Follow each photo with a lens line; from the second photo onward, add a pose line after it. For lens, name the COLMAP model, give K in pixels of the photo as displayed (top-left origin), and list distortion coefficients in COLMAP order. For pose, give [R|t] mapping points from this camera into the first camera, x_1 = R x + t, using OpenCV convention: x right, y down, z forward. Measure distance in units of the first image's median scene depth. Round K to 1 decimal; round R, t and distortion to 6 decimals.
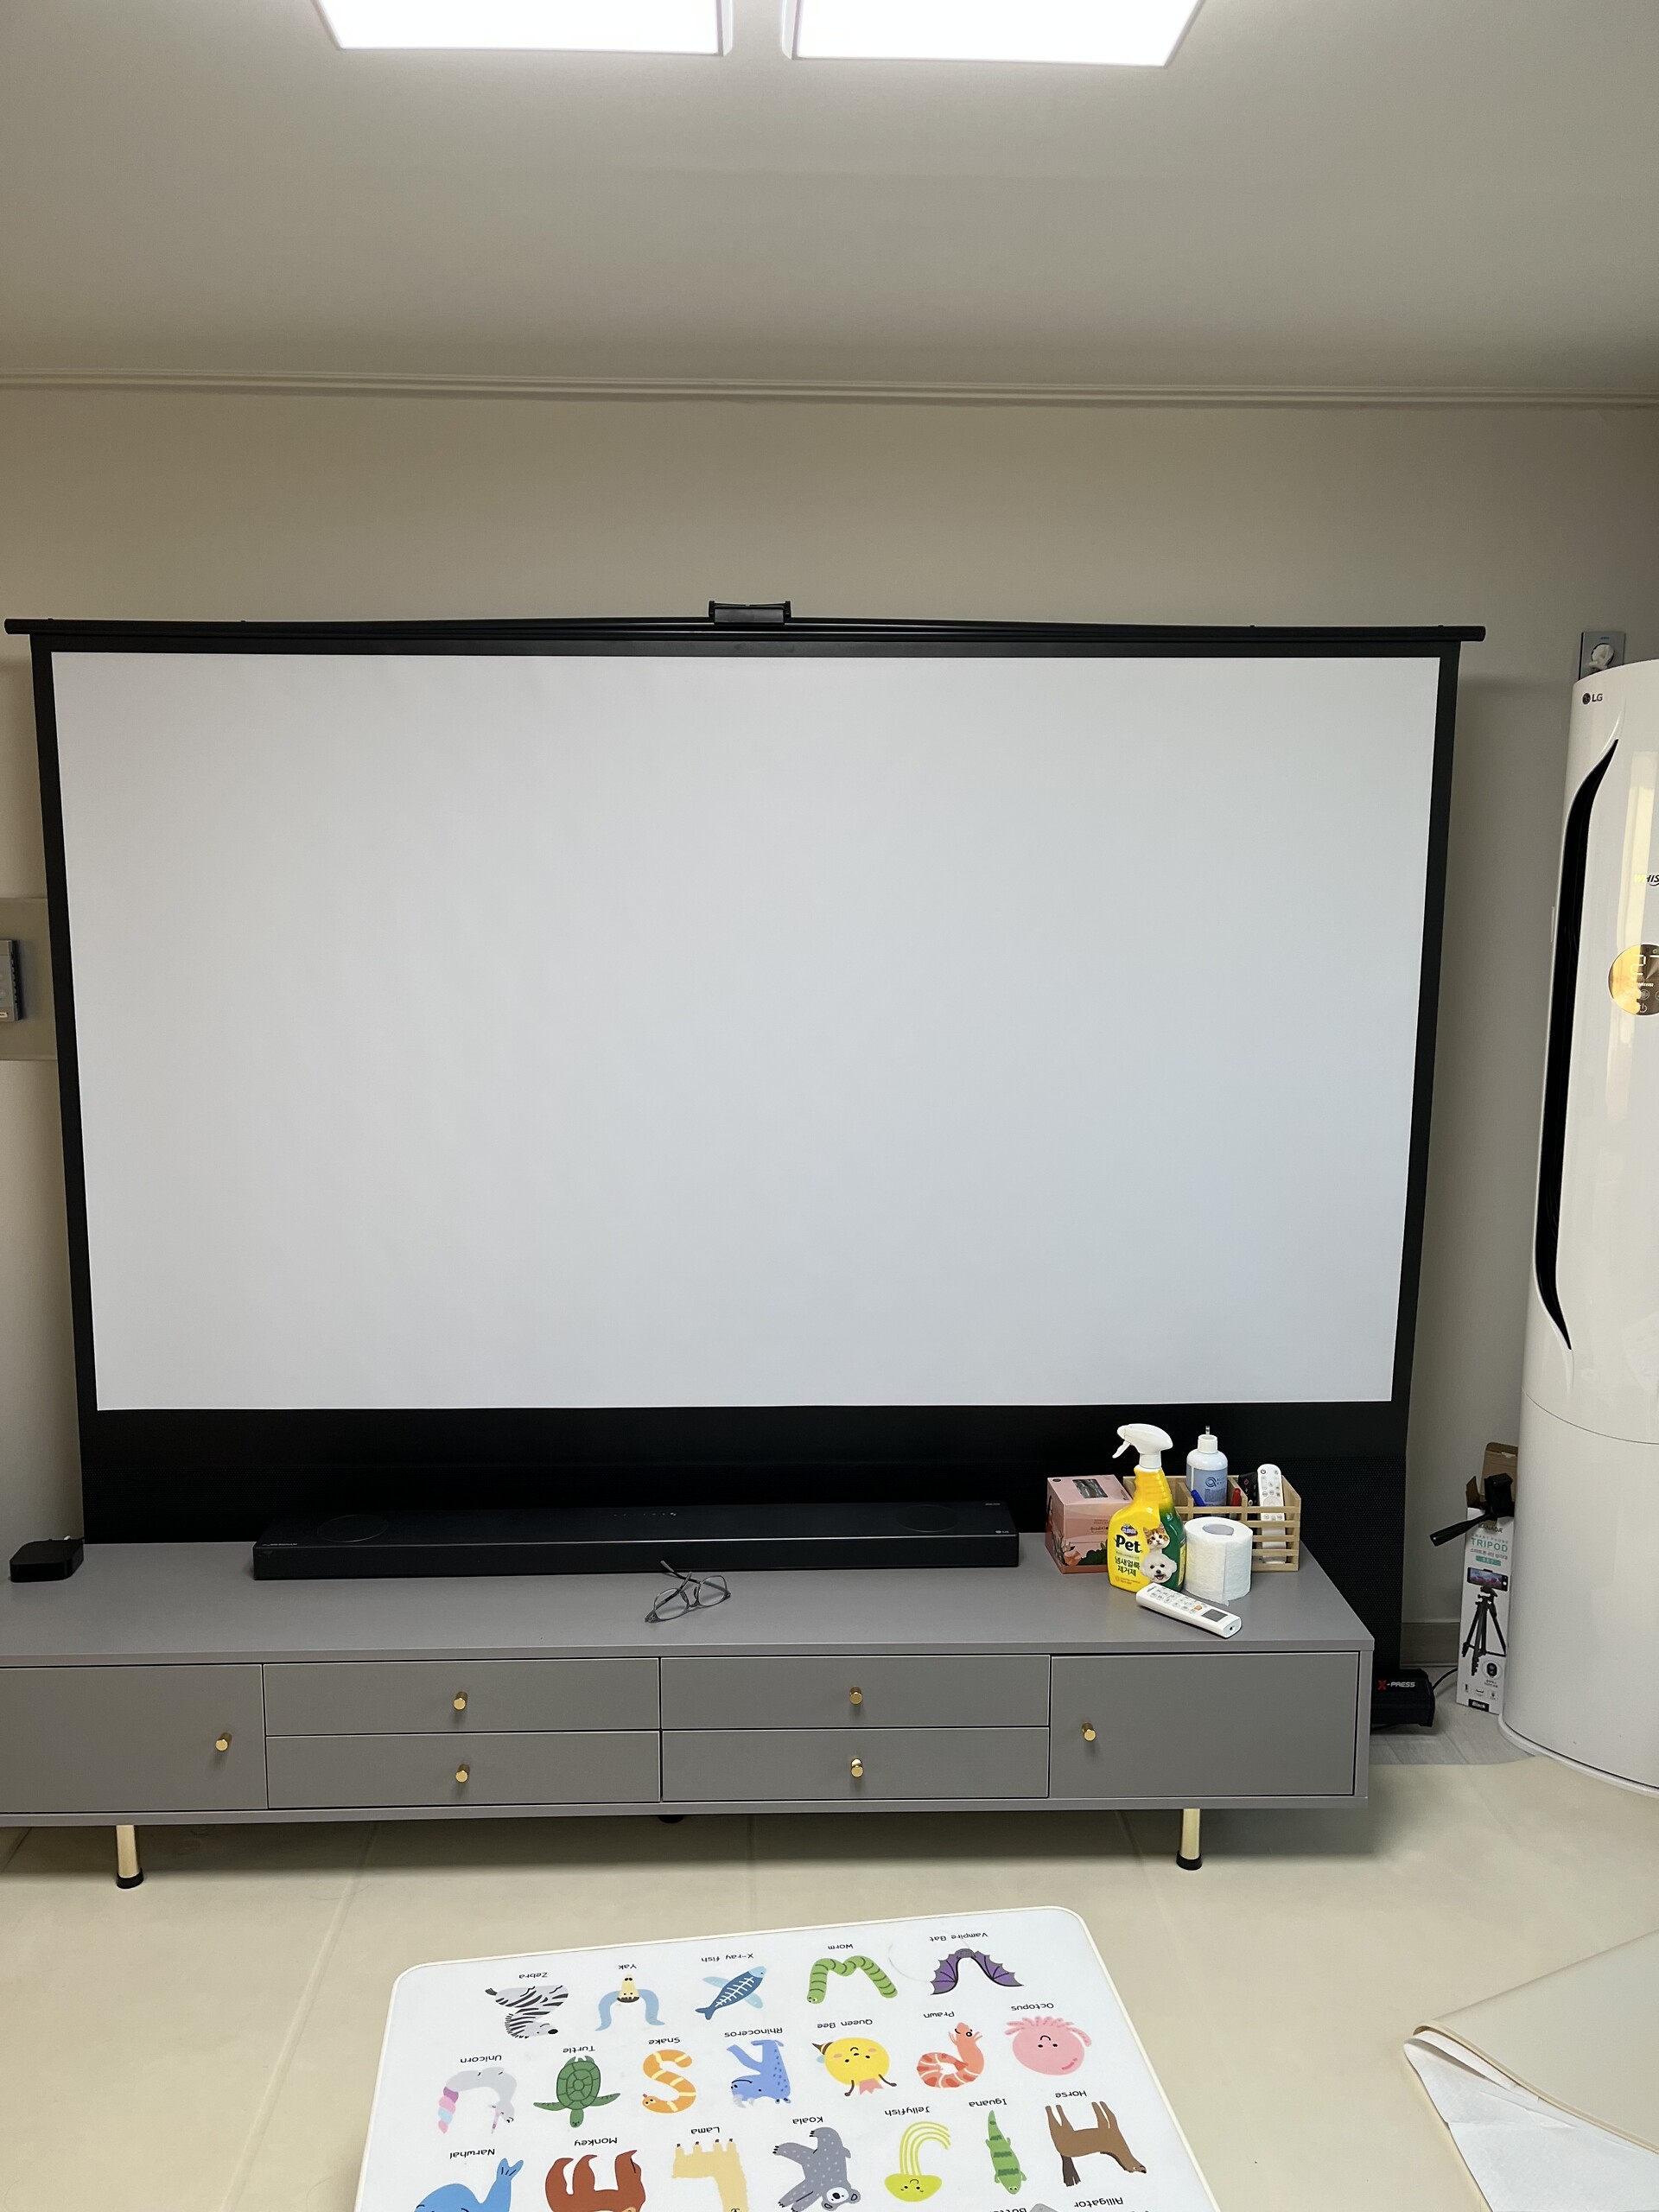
lens RADIAL K [[1536.0, 0, 829.5], [0, 1536.0, 1106.0], [0, 0, 1]] dist [0.000357, -0.007989]
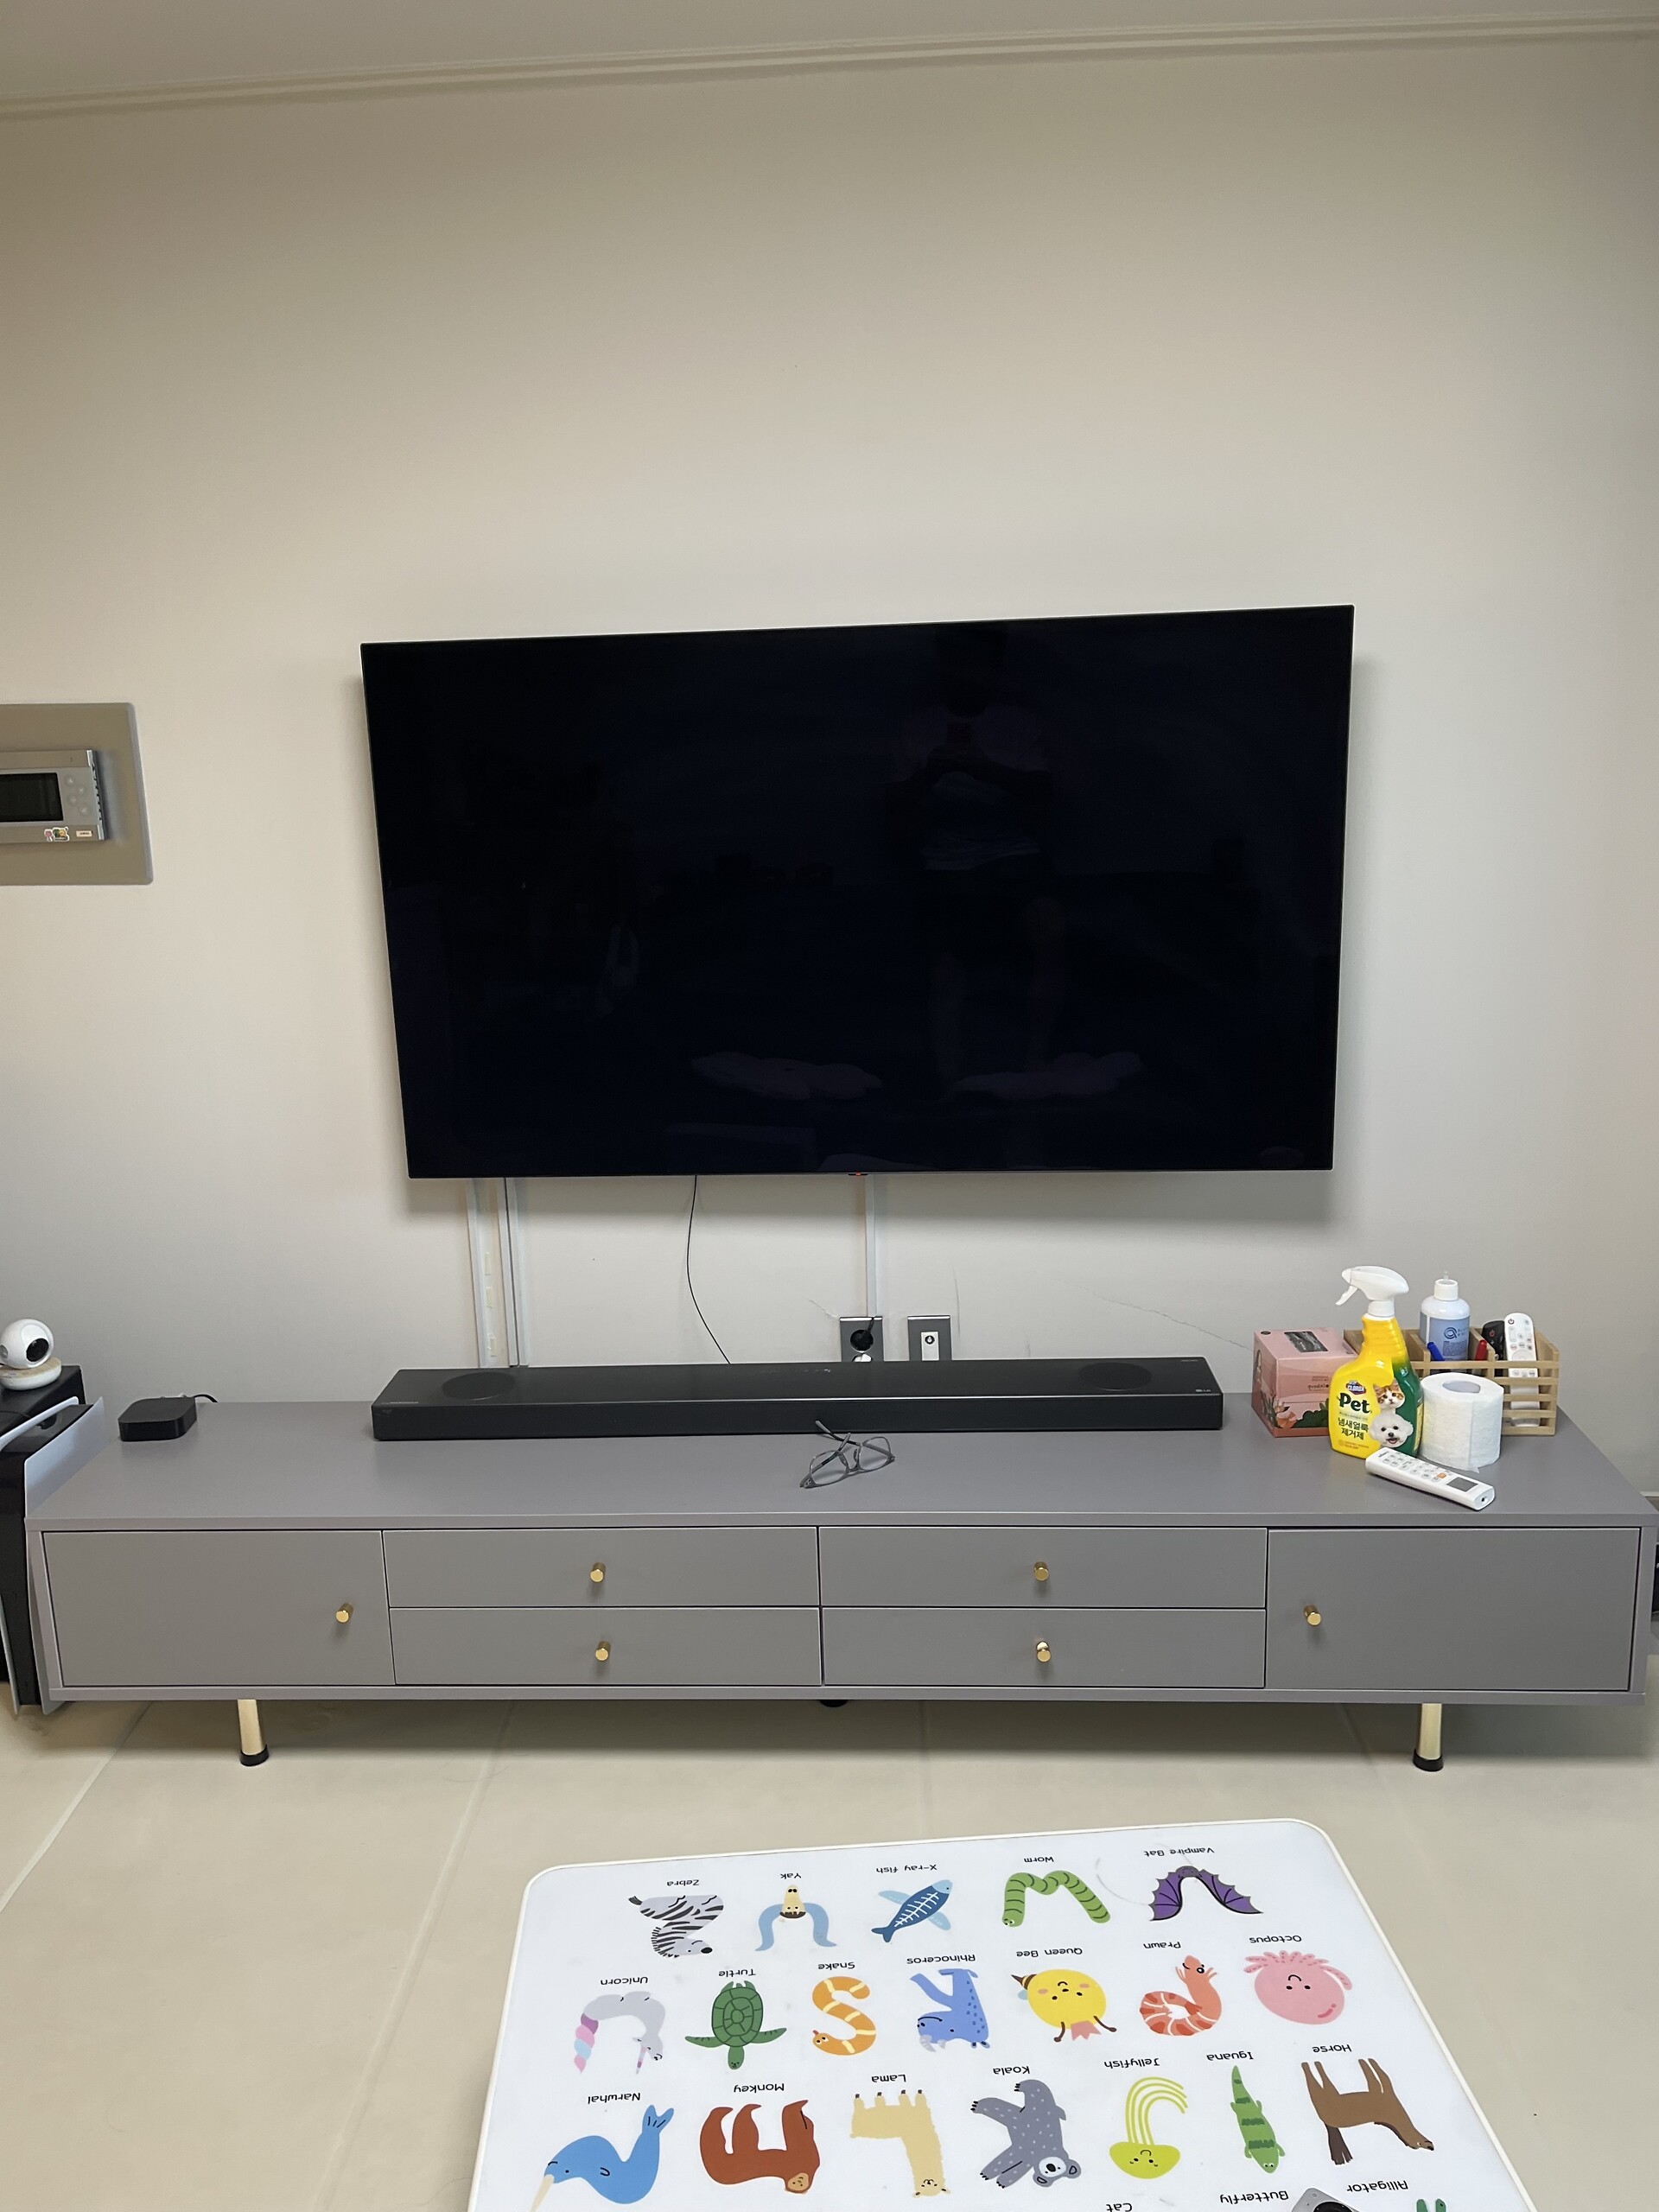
lens RADIAL K [[1536.0, 0, 829.5], [0, 1536.0, 1106.0], [0, 0, 1]] dist [0.000357, -0.007989]
pose [[0.995746, -0.016459, -0.090655, -0.024582], [0.023115, 0.997074, 0.072860, 0.067046], [0.089191, -0.074646, 0.993213, 0.177151]]
